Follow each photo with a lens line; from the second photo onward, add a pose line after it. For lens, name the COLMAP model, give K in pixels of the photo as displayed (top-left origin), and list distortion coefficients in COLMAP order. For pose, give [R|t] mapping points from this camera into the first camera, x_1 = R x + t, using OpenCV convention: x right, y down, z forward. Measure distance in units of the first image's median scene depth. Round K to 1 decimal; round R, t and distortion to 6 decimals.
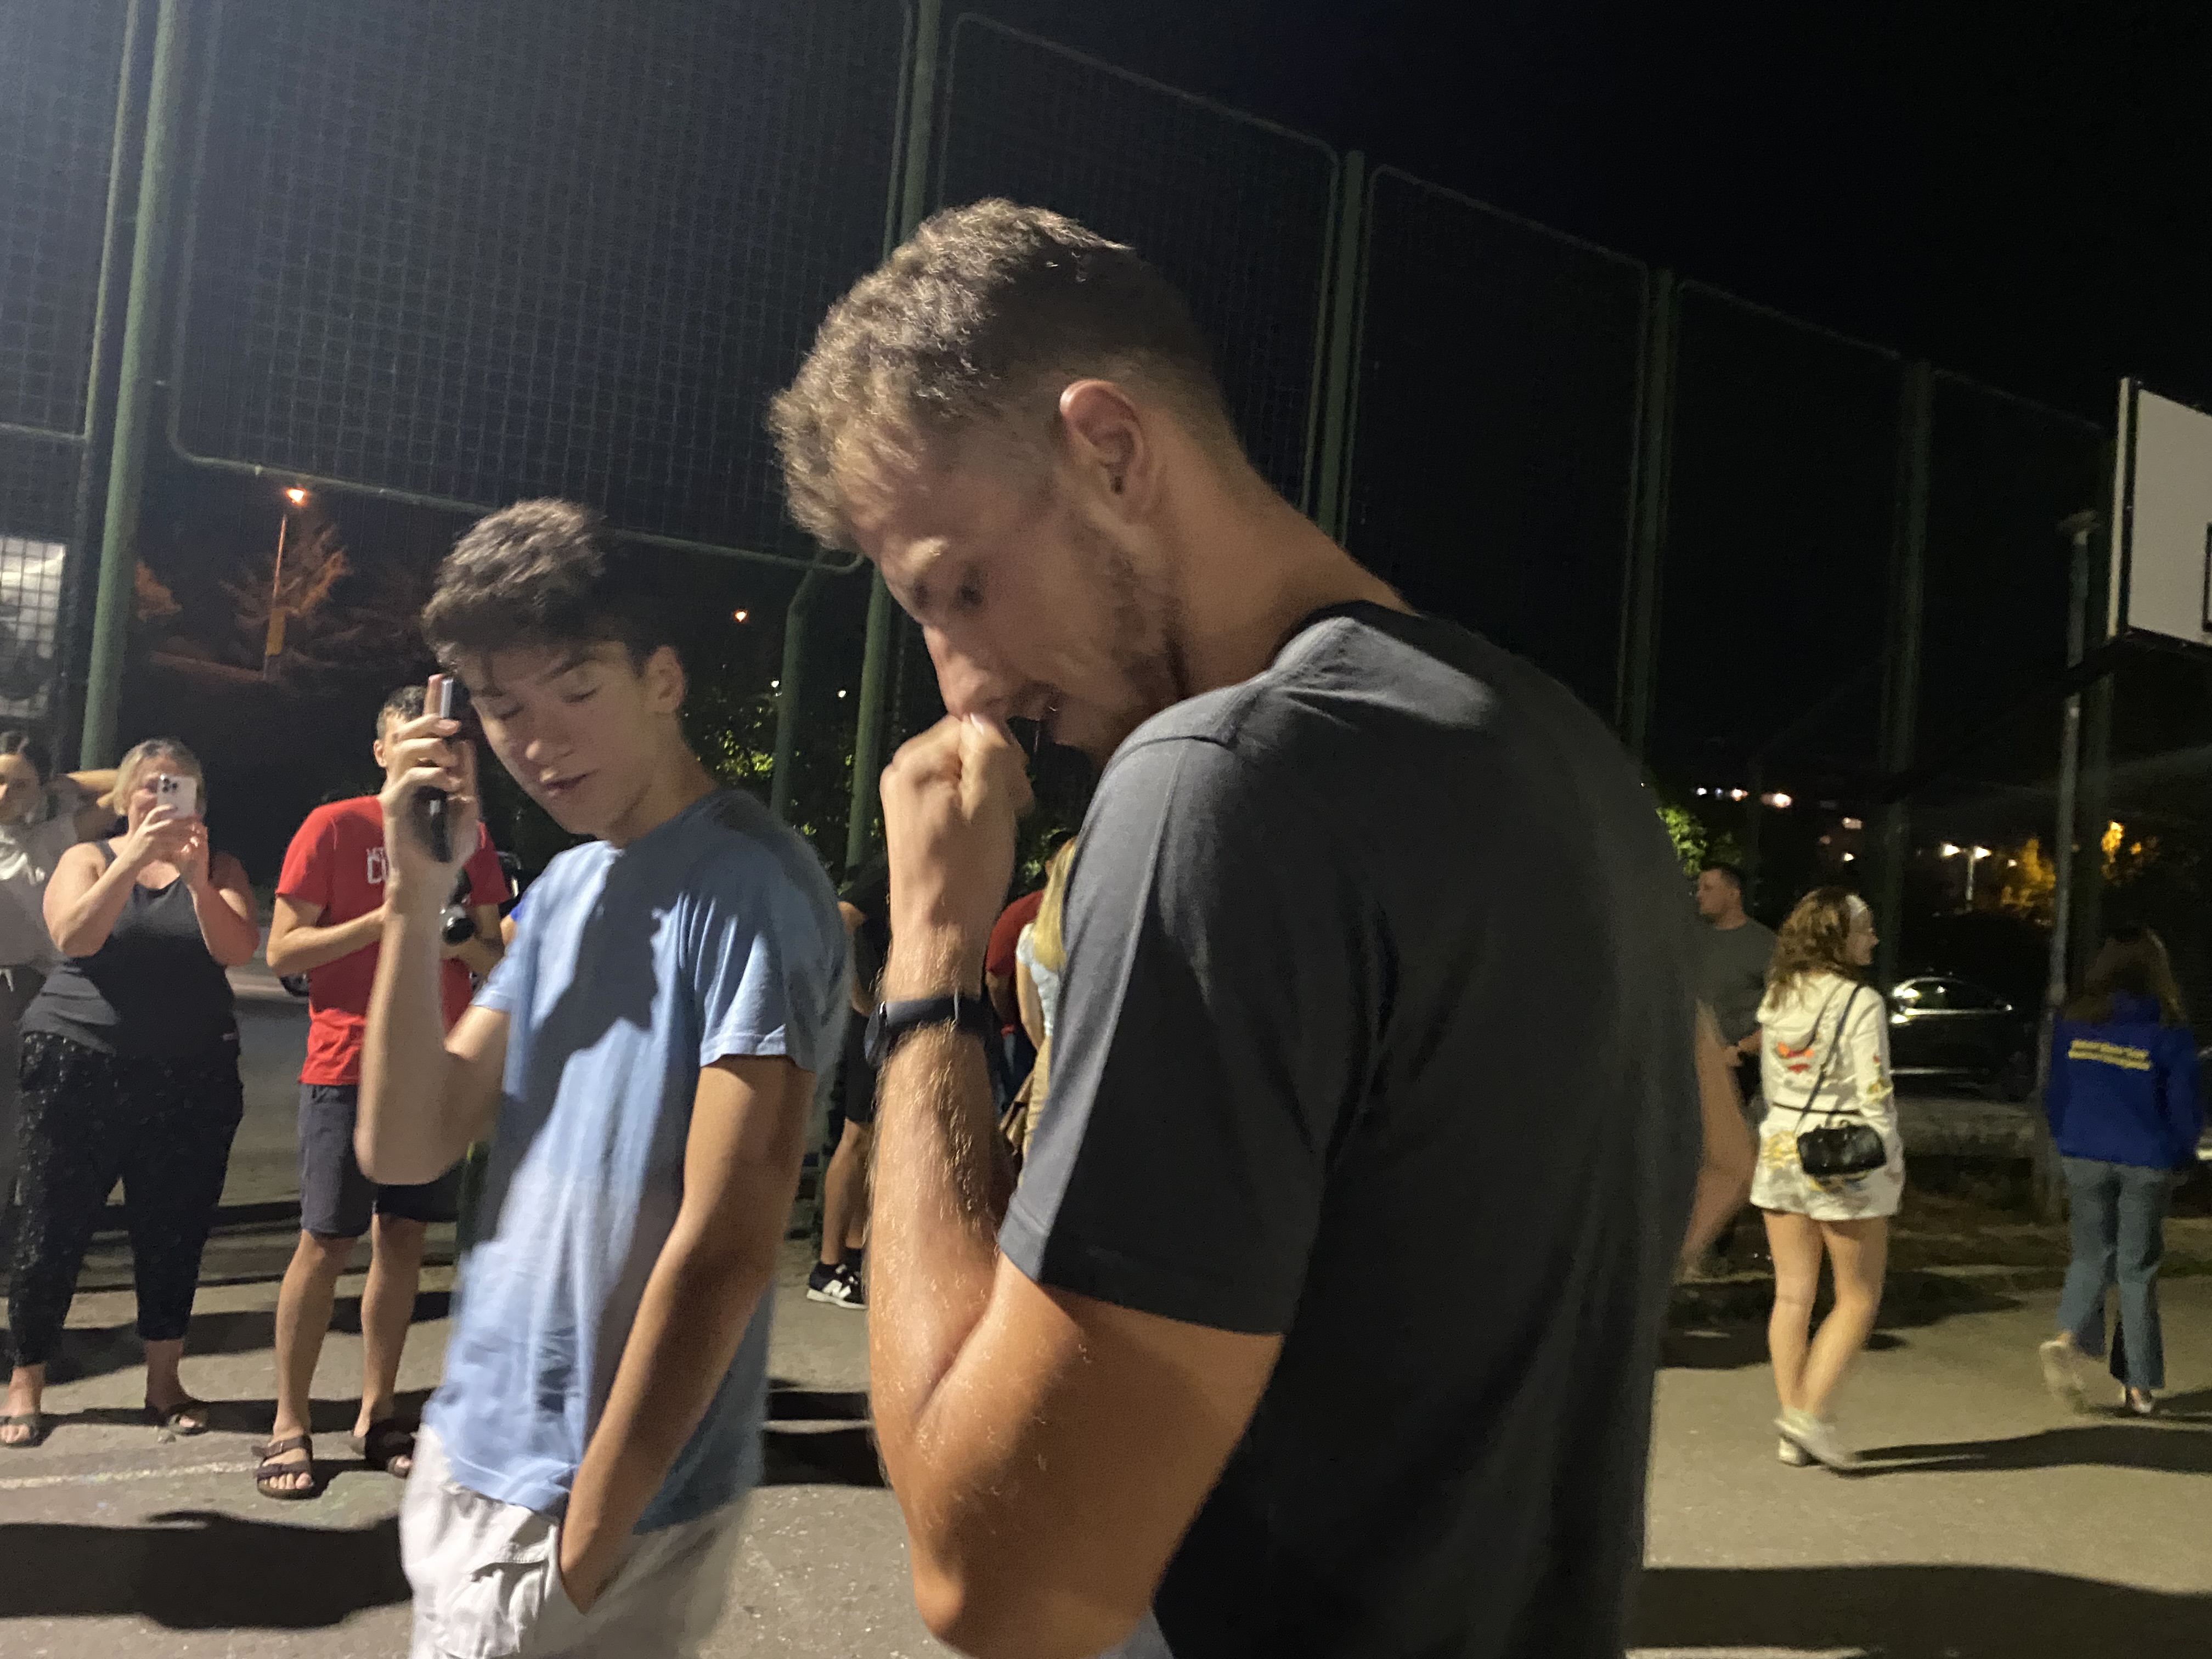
lens RADIAL K [[1670.8, 0, 1106.0], [0, 1670.8, 829.5], [0, 0, 1]] dist [0.052987, -0.073546]
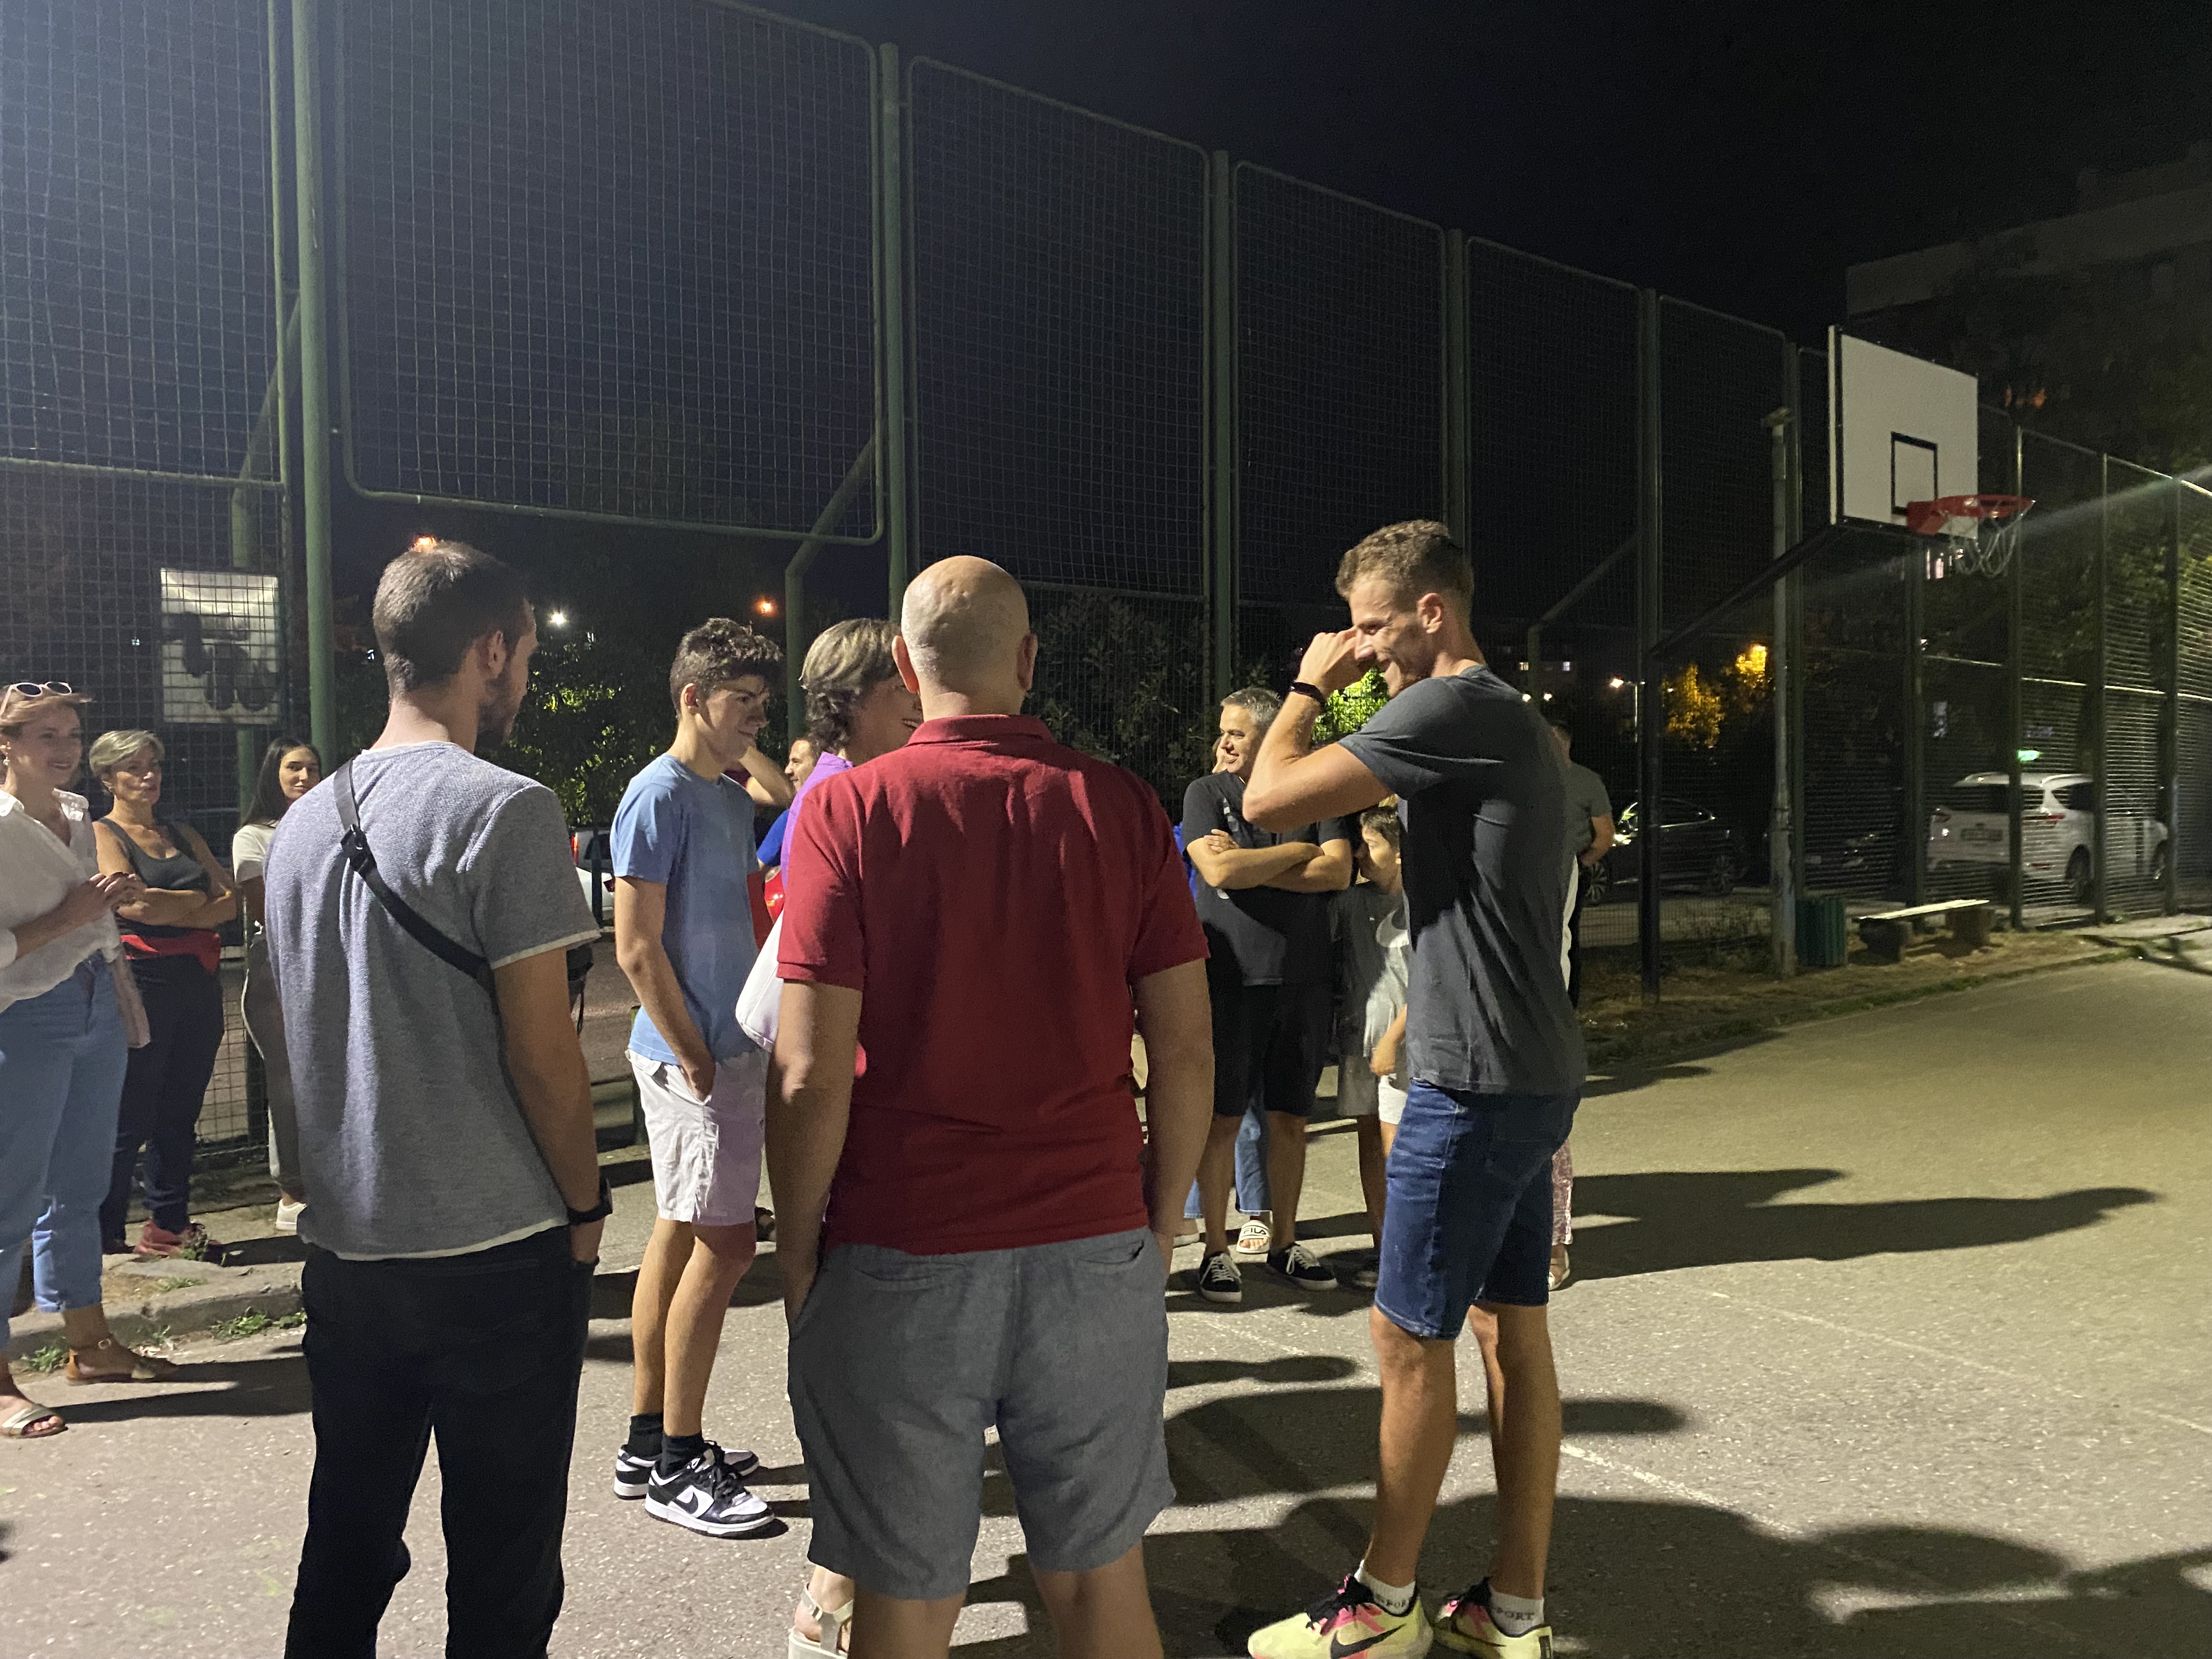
lens RADIAL K [[1670.8, 0, 1106.0], [0, 1670.8, 829.5], [0, 0, 1]] dist [0.052987, -0.073546]
pose [[0.981408, -0.097451, 0.165354, -0.209168], [0.086415, 0.993604, 0.072686, -0.021998], [-0.171379, -0.057046, 0.983552, -0.221386]]
